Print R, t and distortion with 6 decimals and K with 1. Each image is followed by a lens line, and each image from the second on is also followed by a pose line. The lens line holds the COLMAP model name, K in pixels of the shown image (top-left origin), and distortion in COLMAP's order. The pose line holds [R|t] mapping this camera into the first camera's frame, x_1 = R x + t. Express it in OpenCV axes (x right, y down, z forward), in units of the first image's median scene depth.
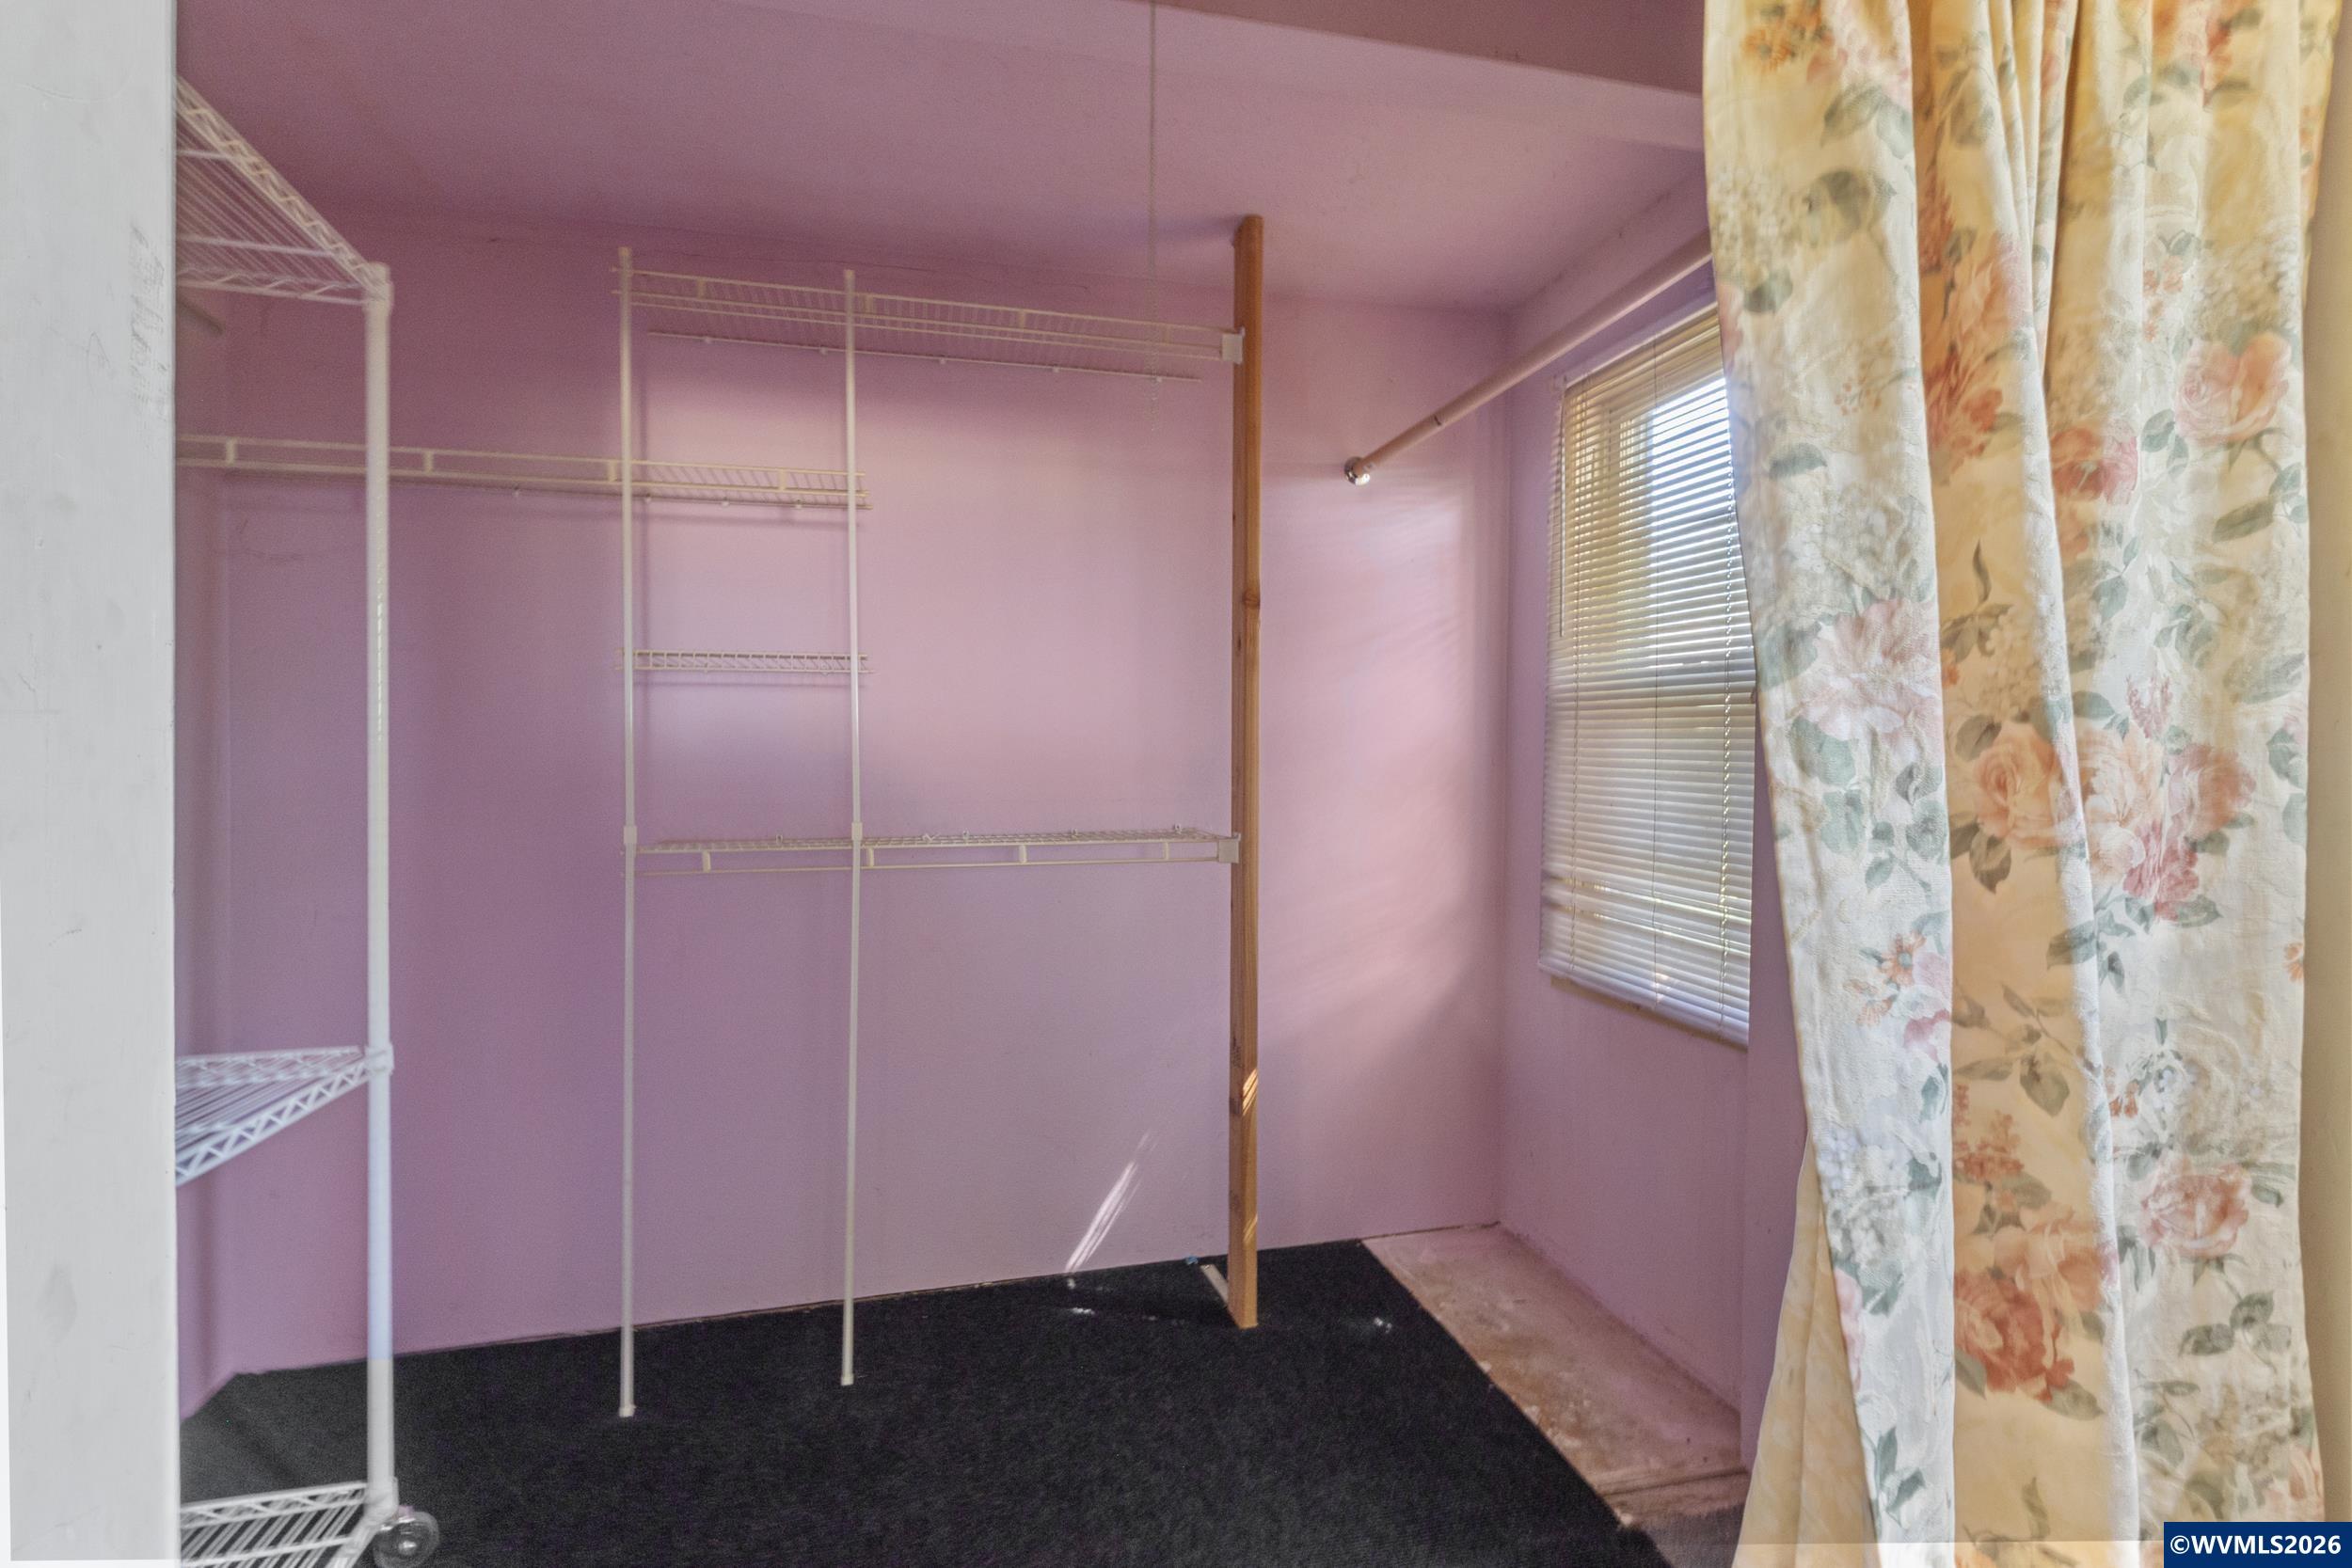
lens RADIAL K [[1096.0, 0, 1174.4], [0, 1096.0, 786.7], [0, 0, 1]] dist [-0.000429, 0.000061]
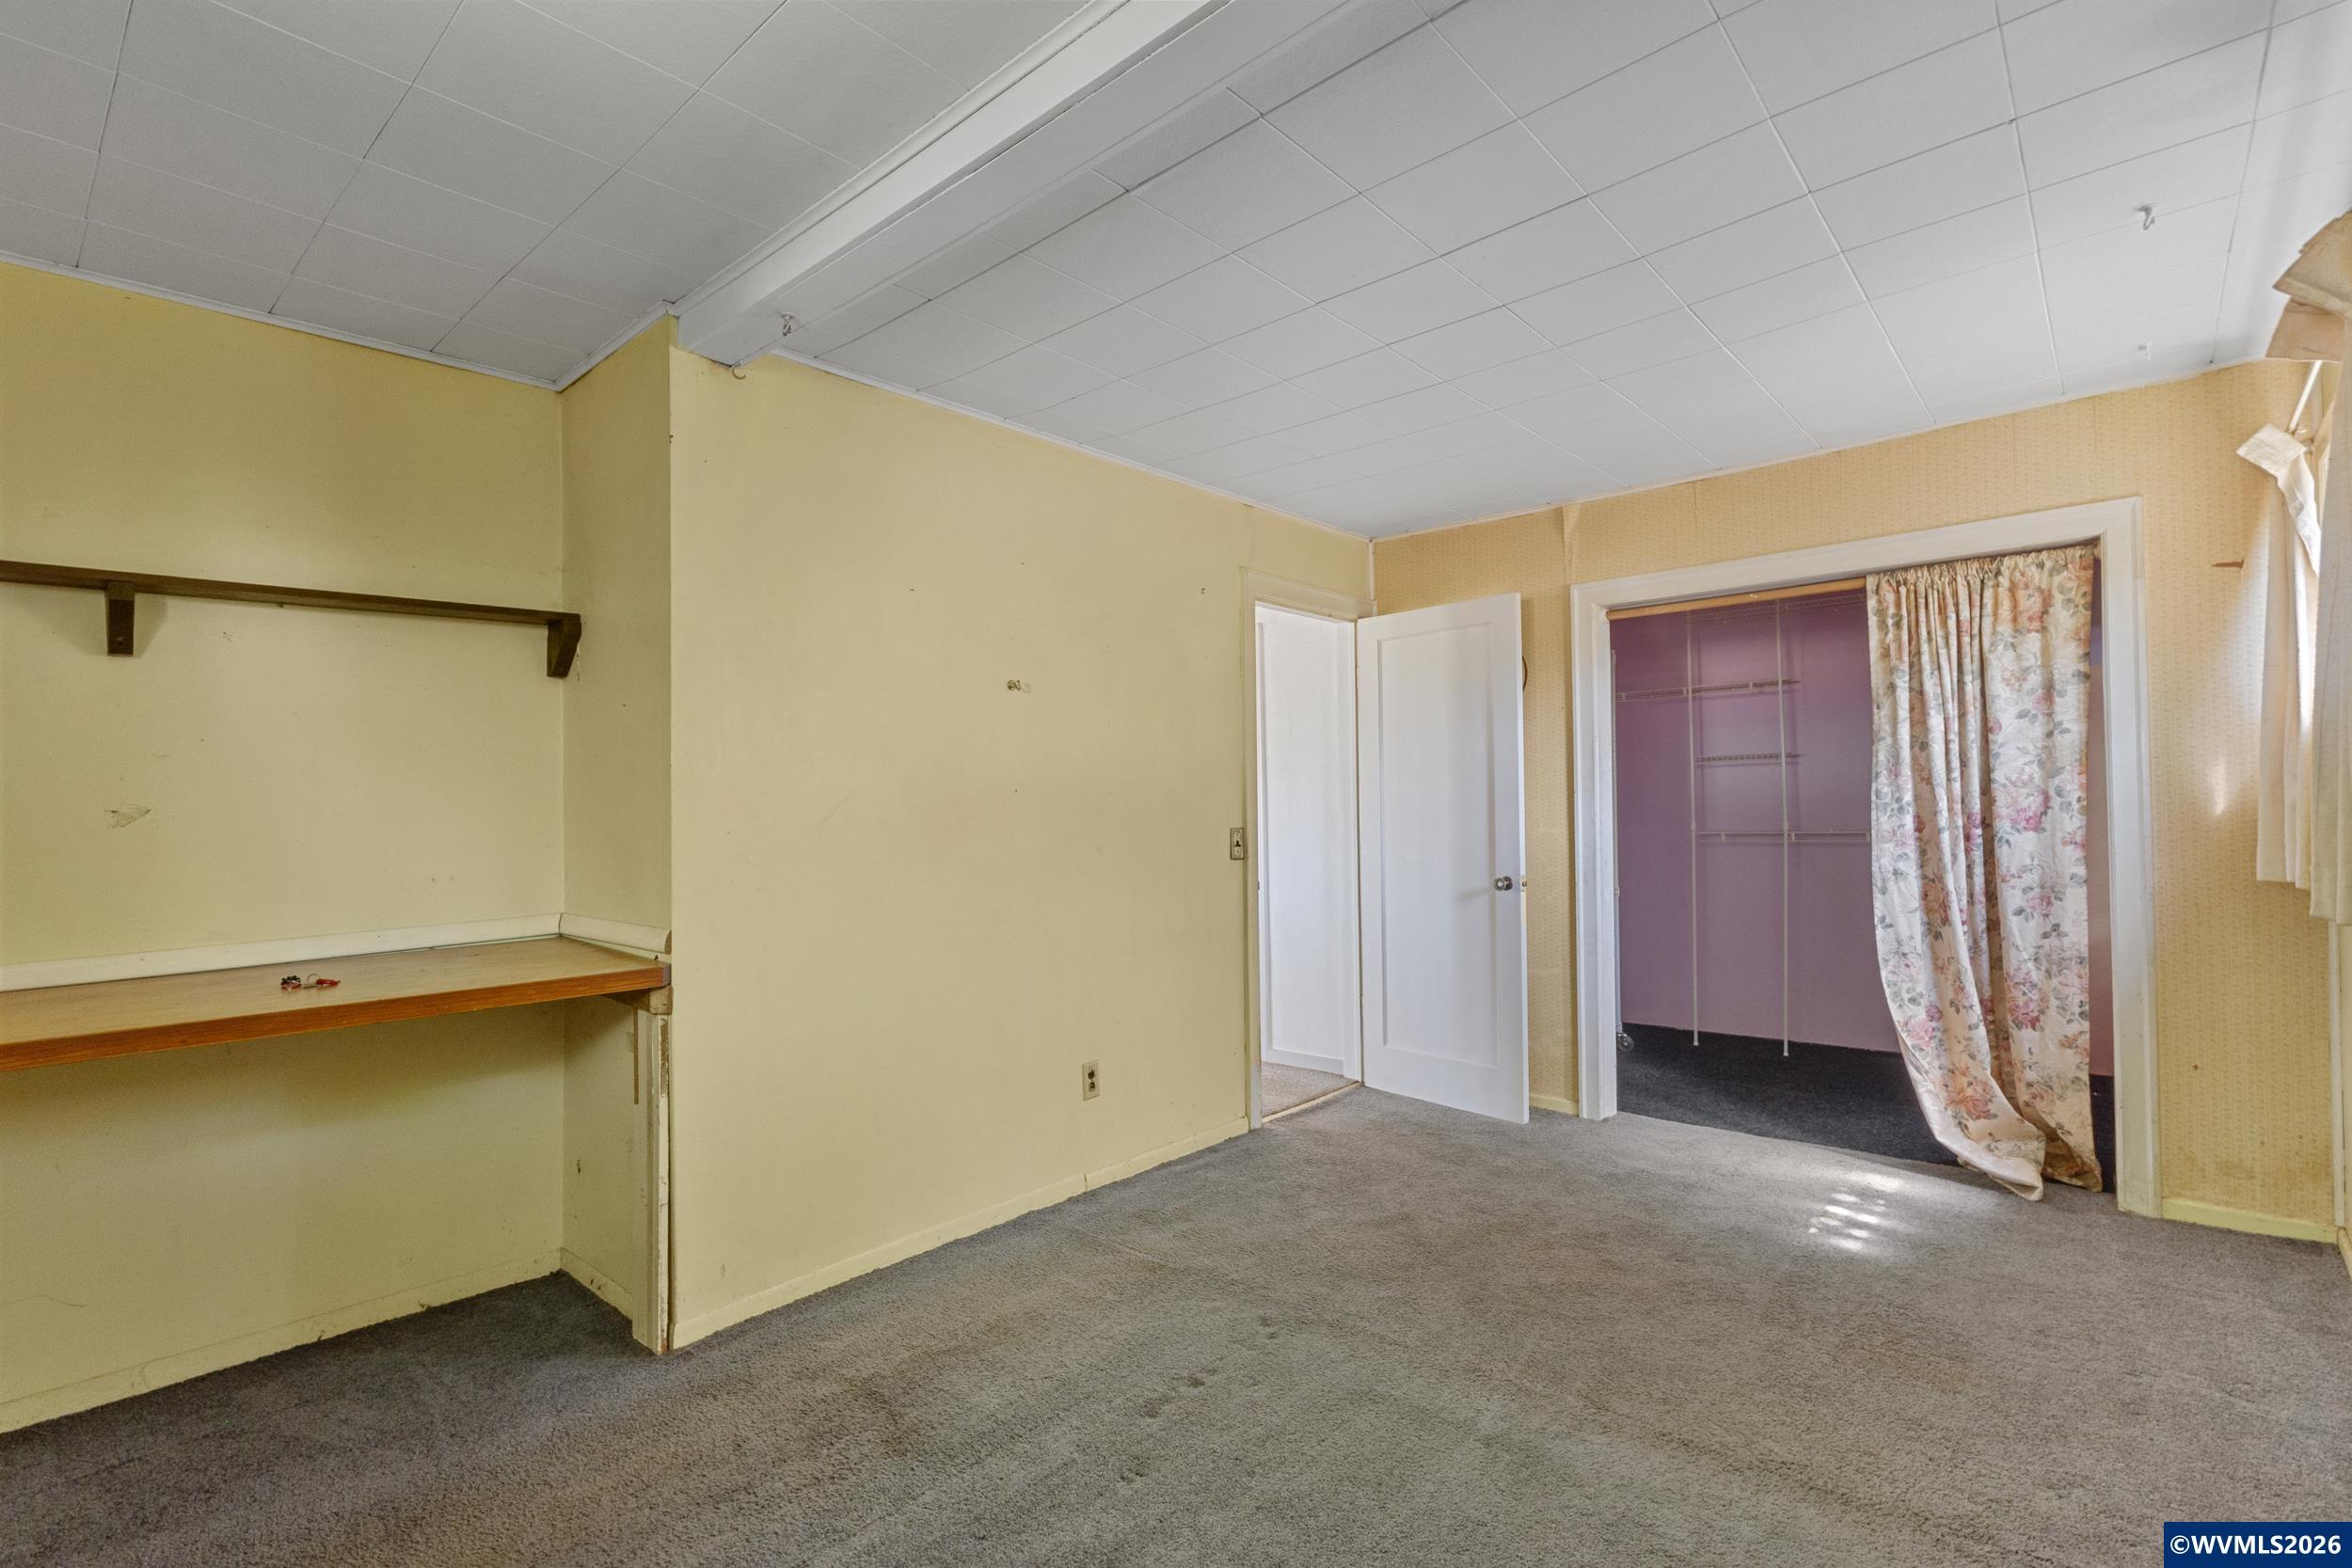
lens RADIAL K [[1096.0, 0, 1170.0], [0, 1096.0, 797.9], [0, 0, 1]] dist [-0.000429, 0.000061]
pose [[0.579660, -0.020158, -0.814609, 2.386066], [0.003326, 0.999744, -0.022373, 0.074975], [0.814851, 0.010259, 0.579579, -4.024822]]
